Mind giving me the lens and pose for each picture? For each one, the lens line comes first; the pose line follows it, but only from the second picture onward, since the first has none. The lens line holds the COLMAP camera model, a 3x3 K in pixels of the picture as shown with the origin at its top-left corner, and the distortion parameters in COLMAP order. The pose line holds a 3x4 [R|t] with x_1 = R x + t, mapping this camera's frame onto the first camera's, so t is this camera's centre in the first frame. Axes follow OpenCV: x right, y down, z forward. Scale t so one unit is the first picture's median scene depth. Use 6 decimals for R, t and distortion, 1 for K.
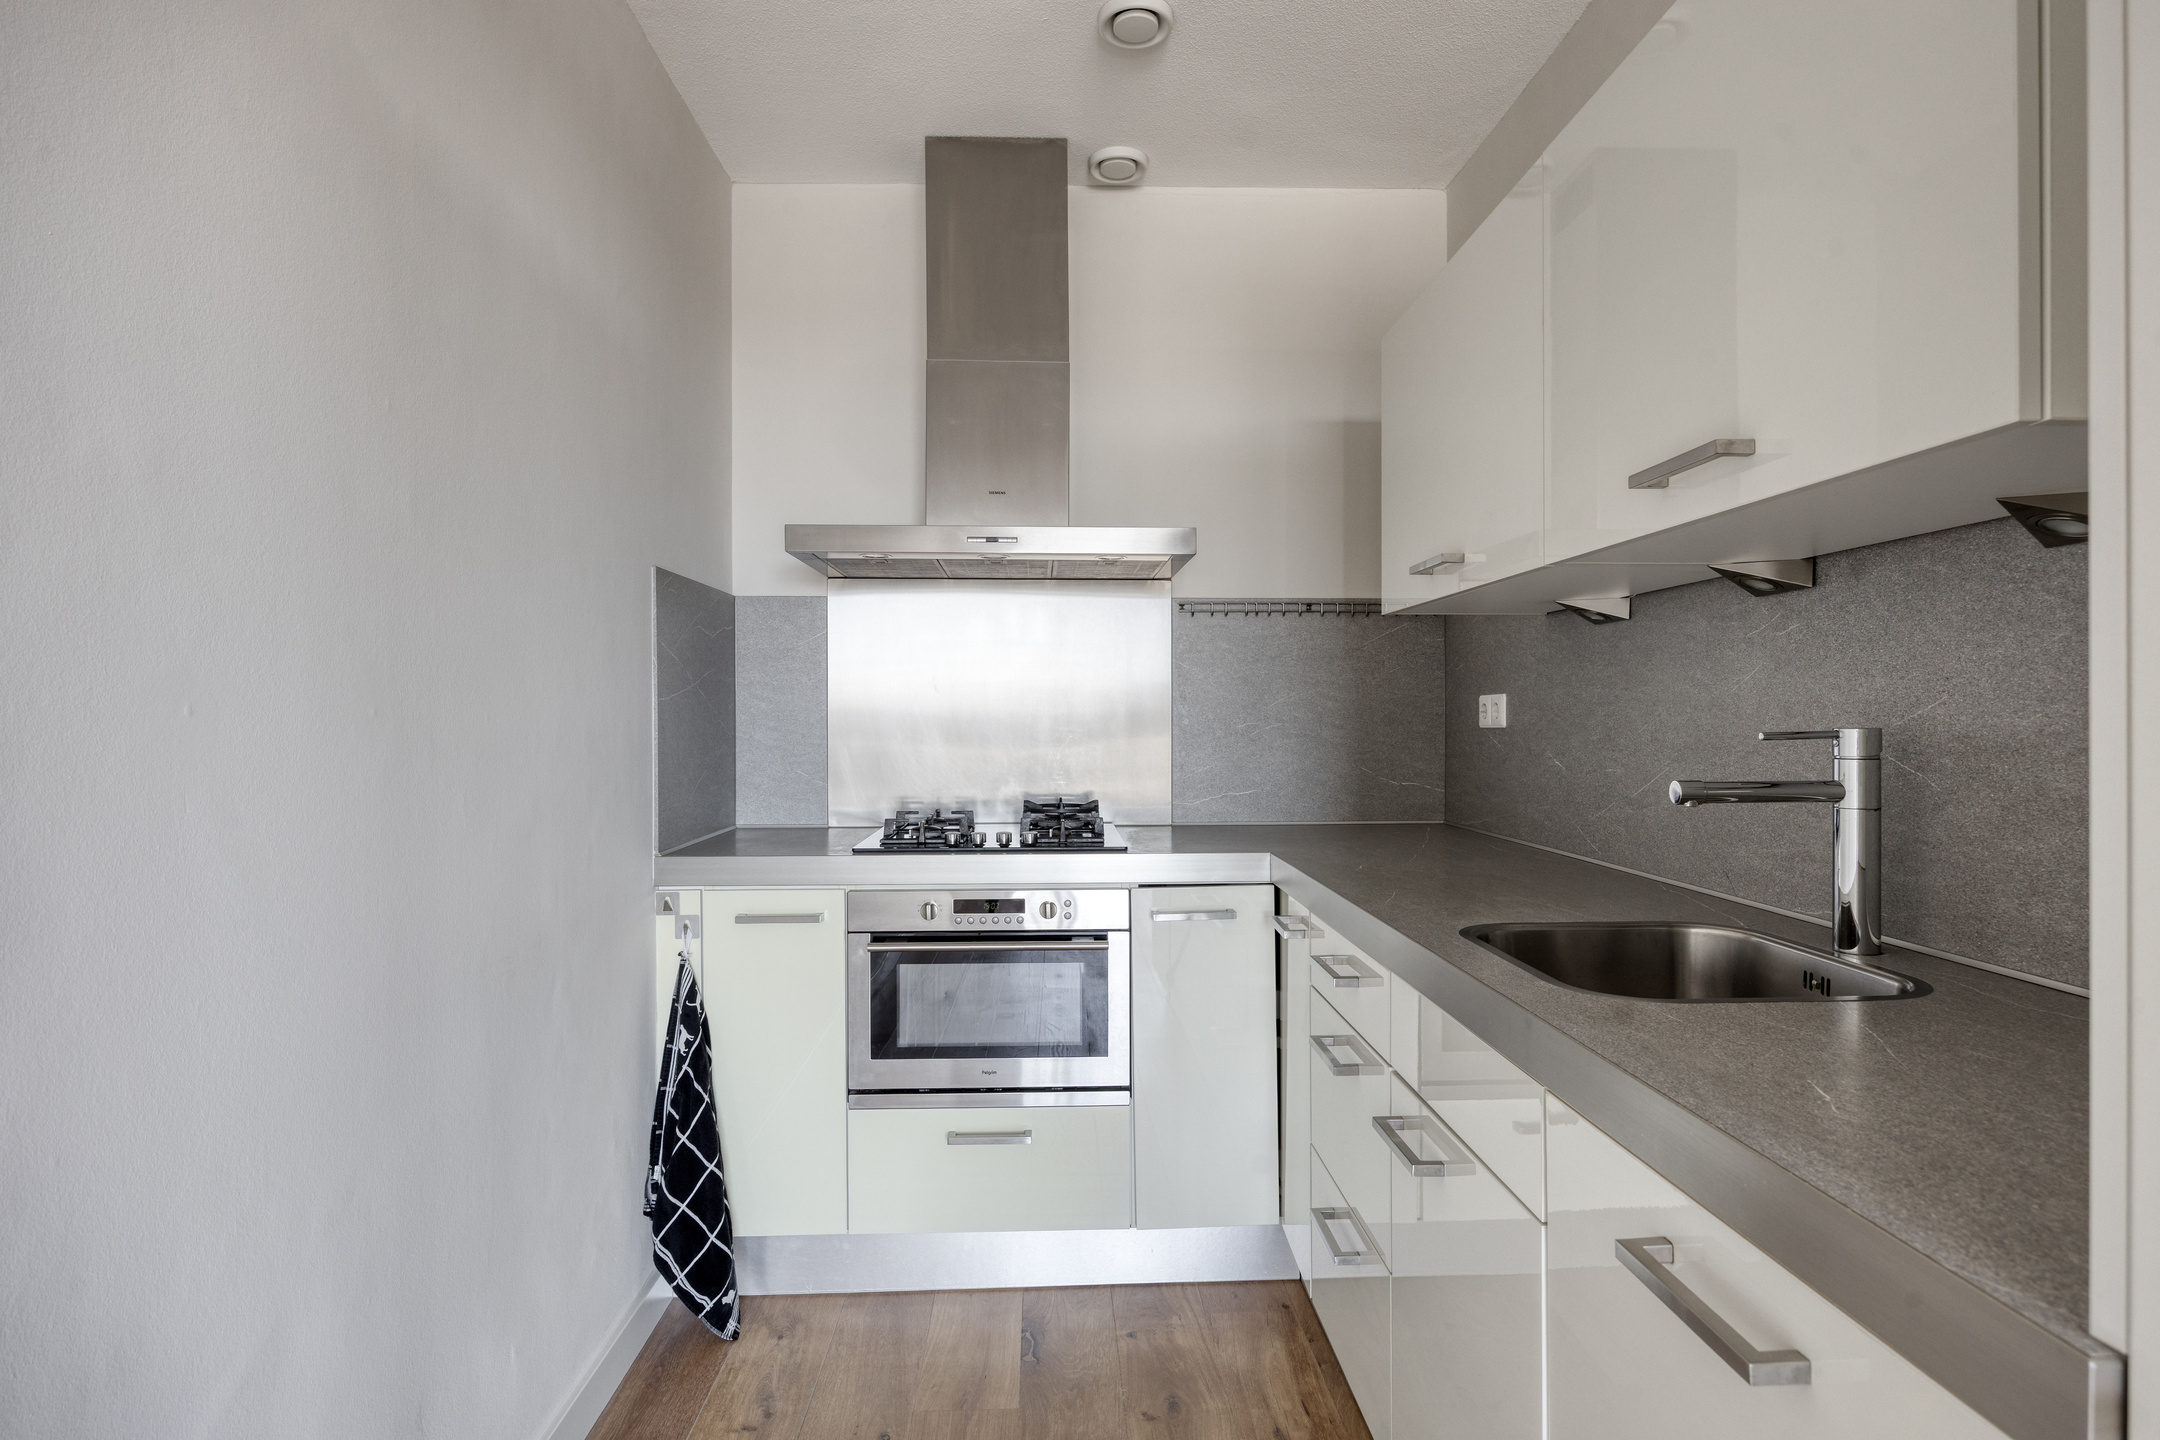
lens RADIAL K [[1134.2, 0, 1086.0], [0, 1134.2, 720.8], [0, 0, 1]] dist [-0.007260, -0.000539]
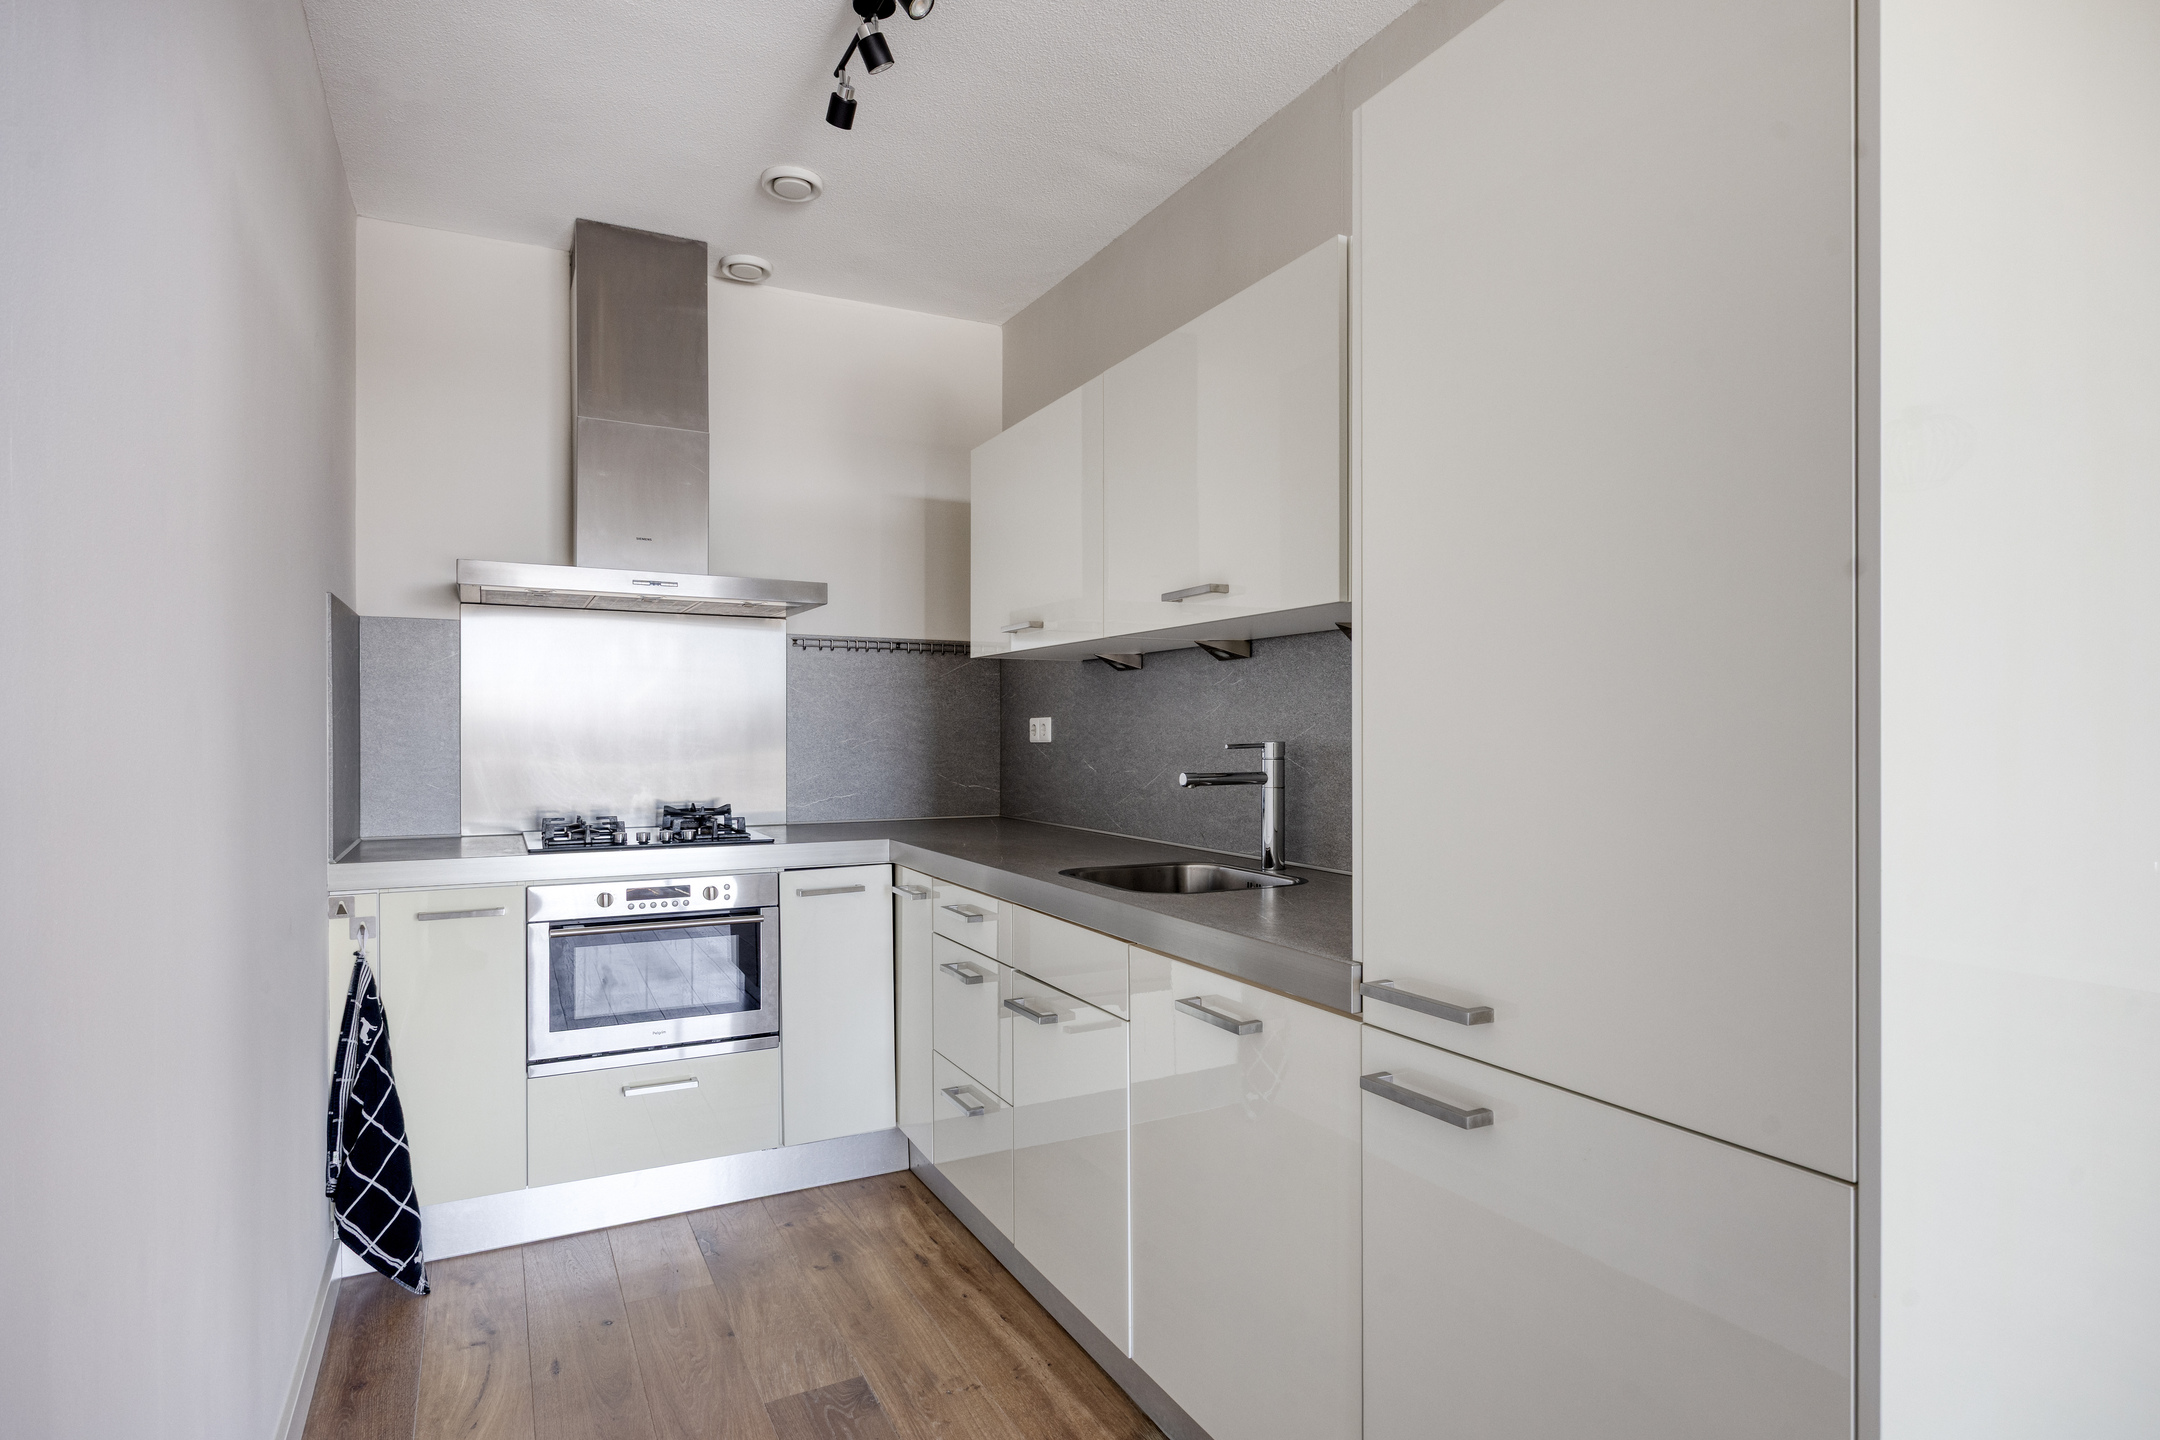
lens RADIAL K [[1134.2, 0, 1079.8], [0, 1134.2, 726.8], [0, 0, 1]] dist [-0.007260, -0.000539]
pose [[0.904752, 0.004435, 0.425915, -0.194372], [-0.000767, 0.999961, -0.008784, -0.000397], [-0.425937, 0.007621, 0.904721, -0.266822]]
